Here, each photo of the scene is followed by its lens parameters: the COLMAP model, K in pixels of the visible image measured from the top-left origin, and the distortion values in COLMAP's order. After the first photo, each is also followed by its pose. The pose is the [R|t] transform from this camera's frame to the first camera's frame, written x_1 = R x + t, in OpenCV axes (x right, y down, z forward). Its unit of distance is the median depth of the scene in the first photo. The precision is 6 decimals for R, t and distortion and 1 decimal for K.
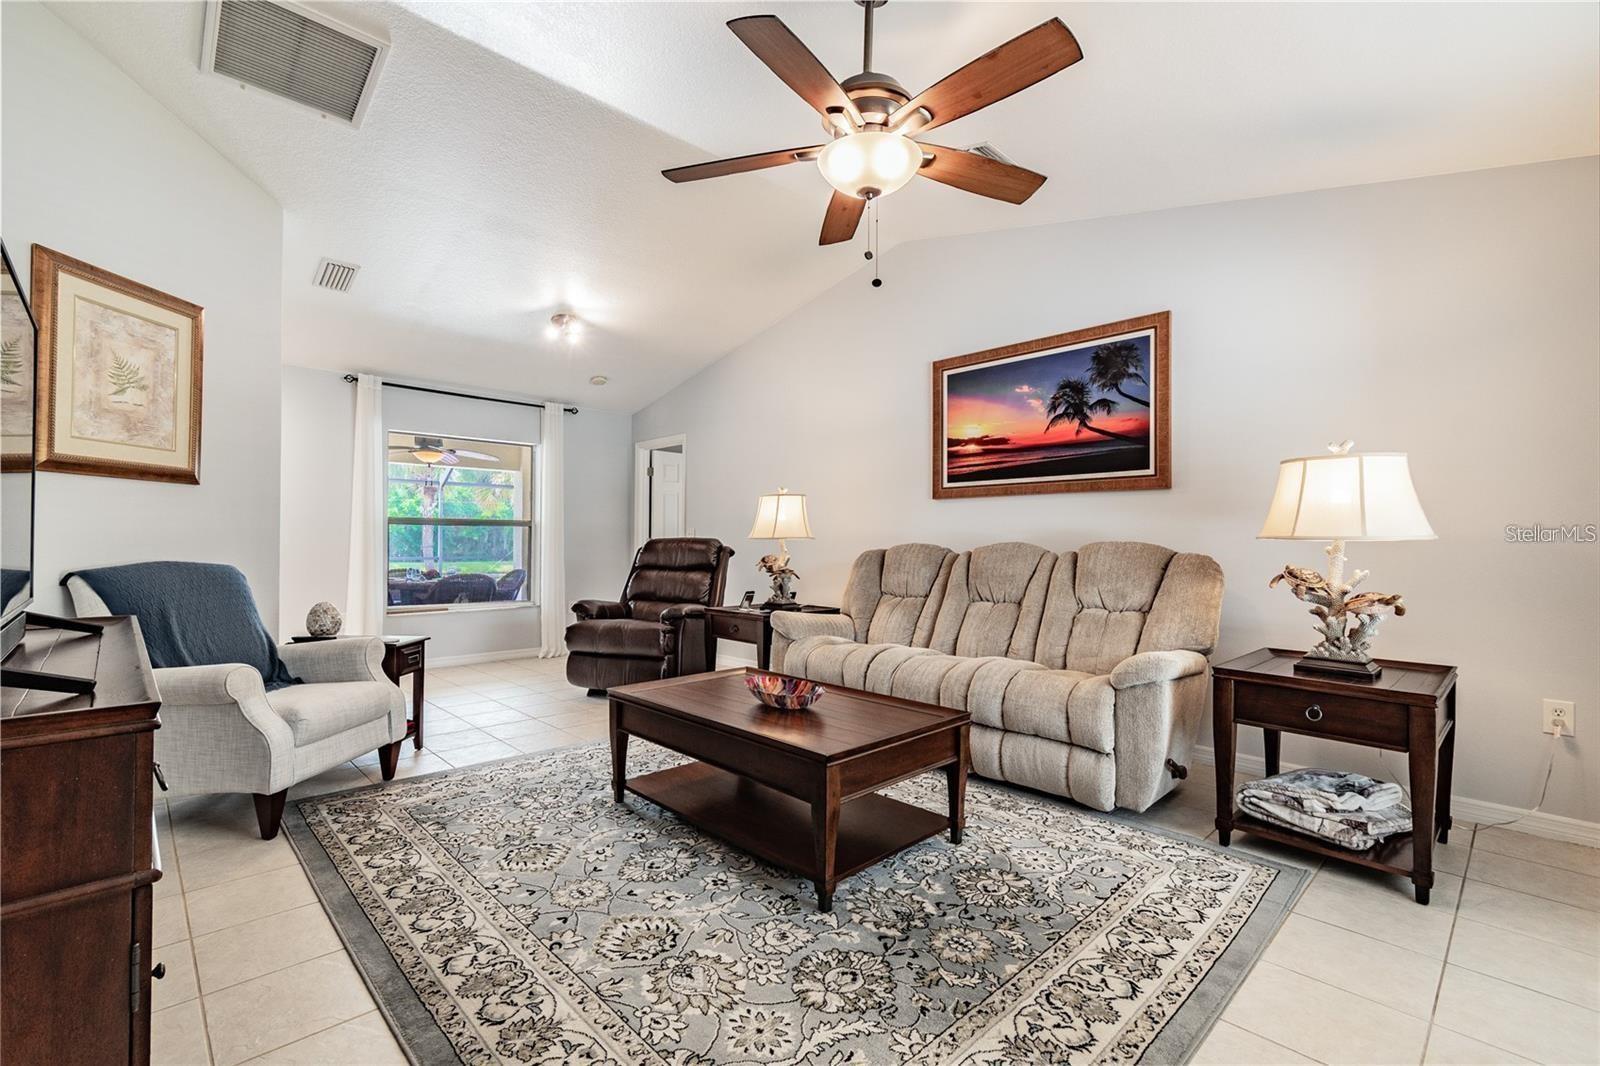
lens RADIAL K [[707.0, 0, 785.7], [0, 707.0, 537.7], [0, 0, 1]] dist [0.001406, -0.002800]
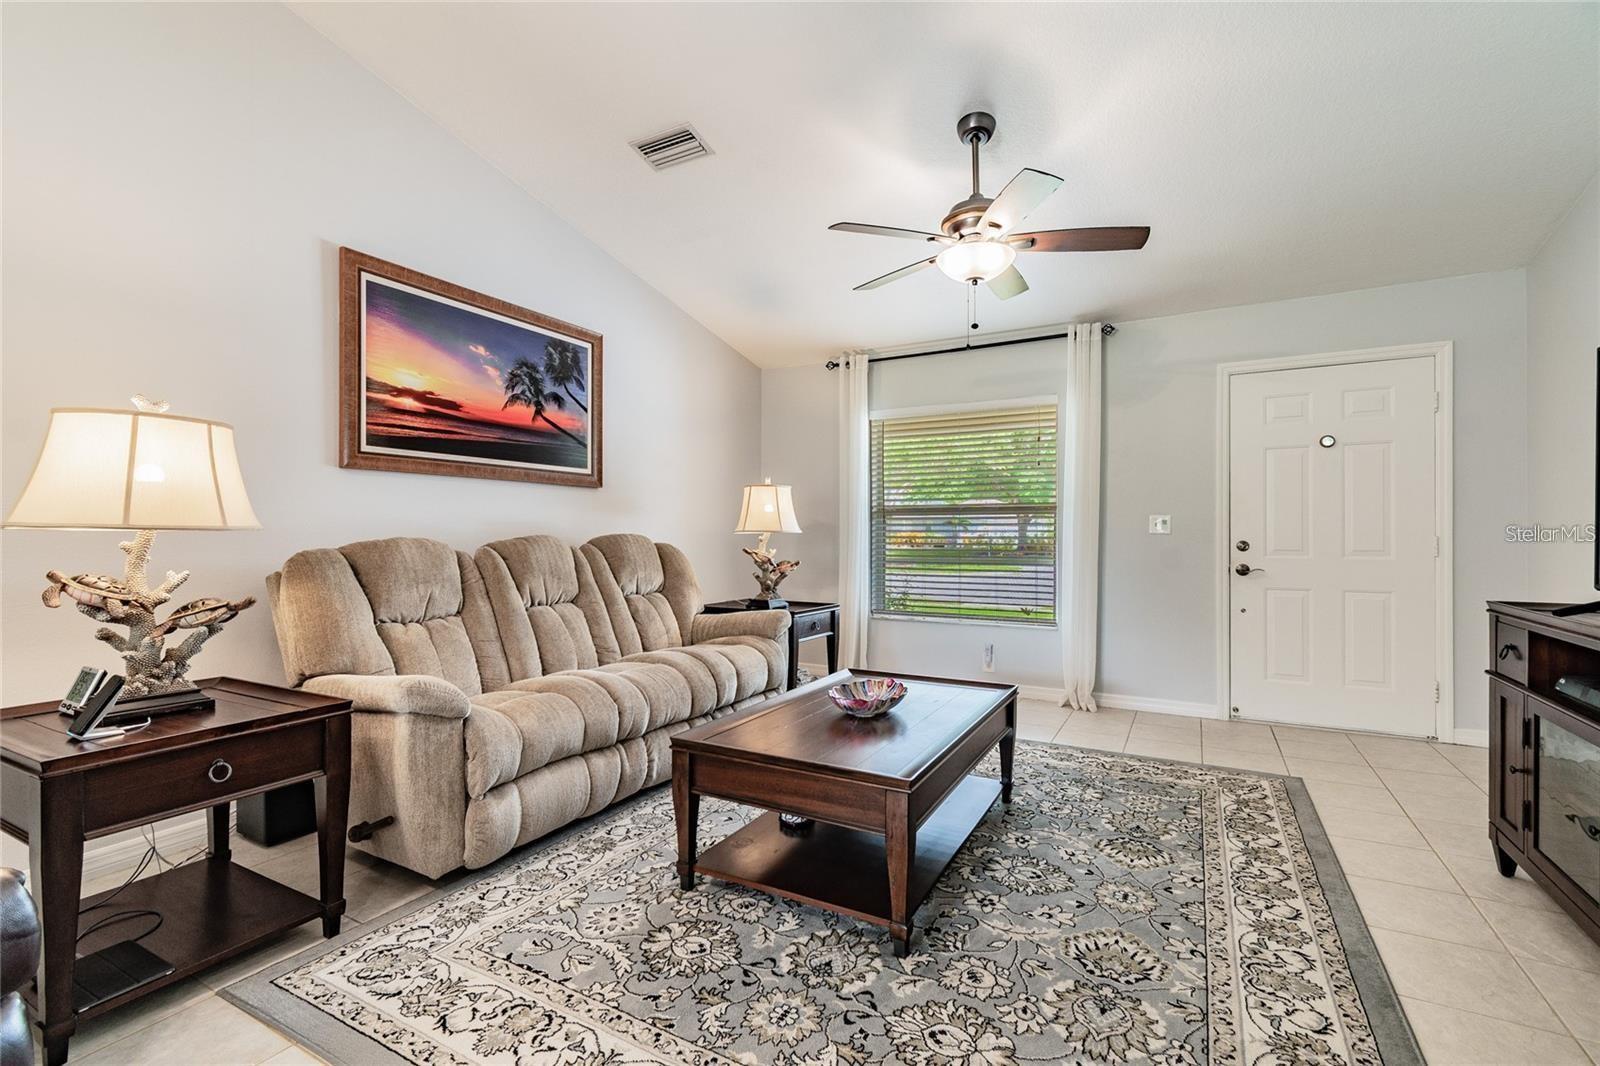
lens RADIAL K [[707.0, 0, 787.2], [0, 707.0, 531.0], [0, 0, 1]] dist [0.001406, -0.002800]
pose [[-0.295415, 0.001490, 0.955368, -0.641797], [-0.005208, 0.999981, -0.003169, 0.002561], [-0.955355, -0.005911, -0.295402, 1.029137]]
